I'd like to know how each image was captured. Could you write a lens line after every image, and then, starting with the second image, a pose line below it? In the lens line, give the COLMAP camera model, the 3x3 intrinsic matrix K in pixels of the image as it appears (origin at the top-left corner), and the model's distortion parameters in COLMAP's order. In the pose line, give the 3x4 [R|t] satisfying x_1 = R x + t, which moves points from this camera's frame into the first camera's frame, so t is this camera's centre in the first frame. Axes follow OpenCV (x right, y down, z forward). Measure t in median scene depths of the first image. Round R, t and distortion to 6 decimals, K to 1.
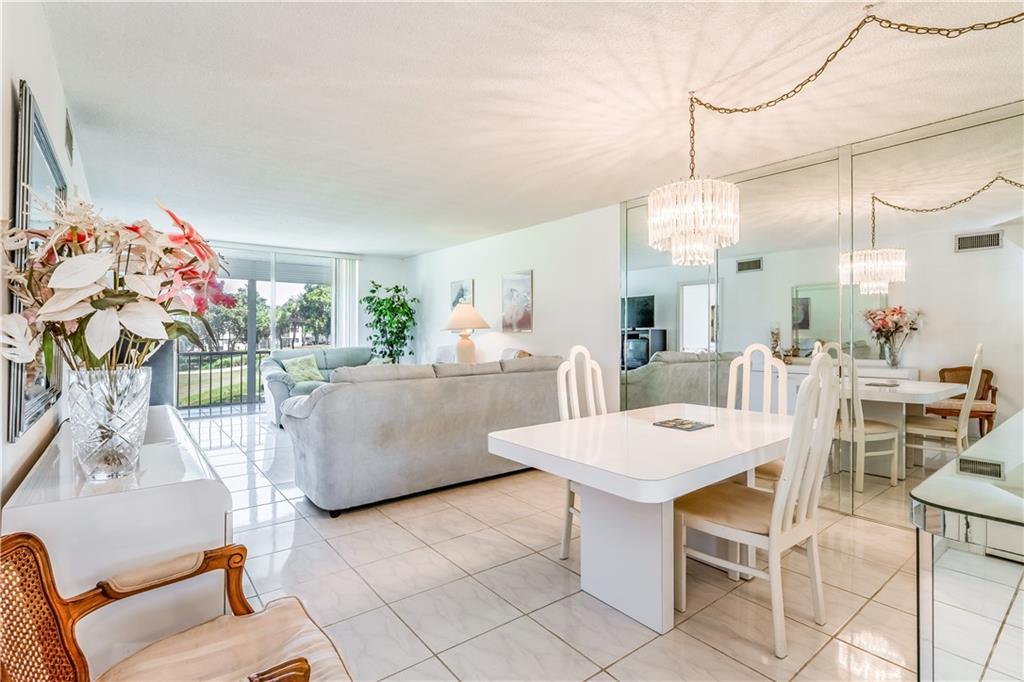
lens RADIAL K [[482.4, 0, 511.1], [0, 482.4, 333.5], [0, 0, 1]] dist [-0.001907, 0.000387]
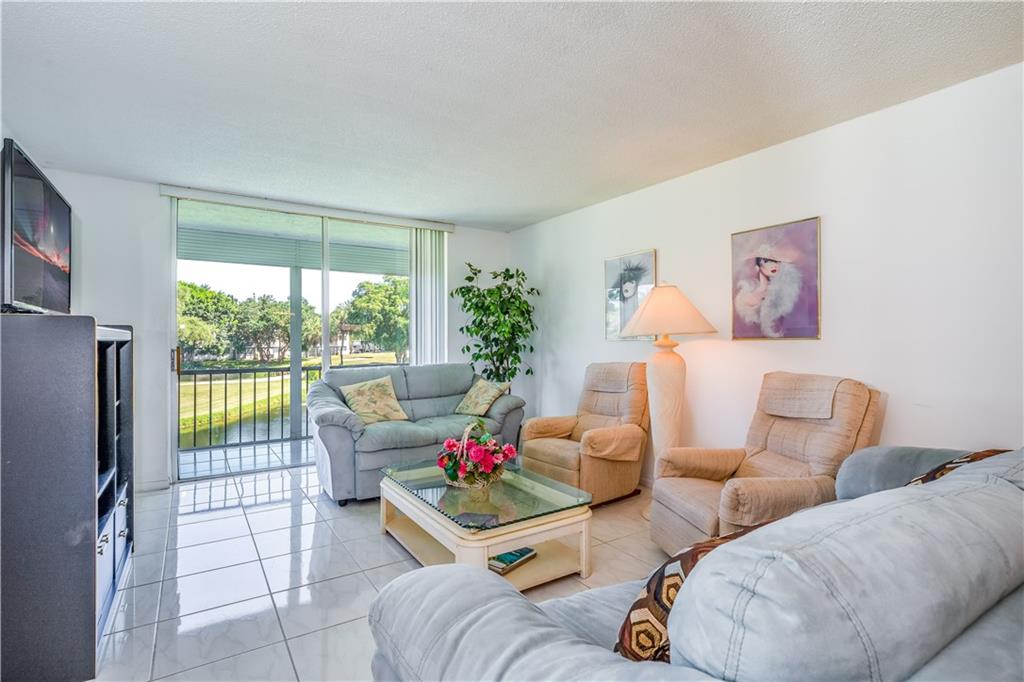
lens RADIAL K [[490.1, 0, 512.6], [0, 490.1, 344.7], [0, 0, 1]] dist [0.000362, -0.000170]
pose [[0.996240, -0.001476, -0.086625, -0.171181], [0.002147, 0.999968, 0.007648, -0.001499], [0.086611, -0.007805, 0.996212, 0.335550]]
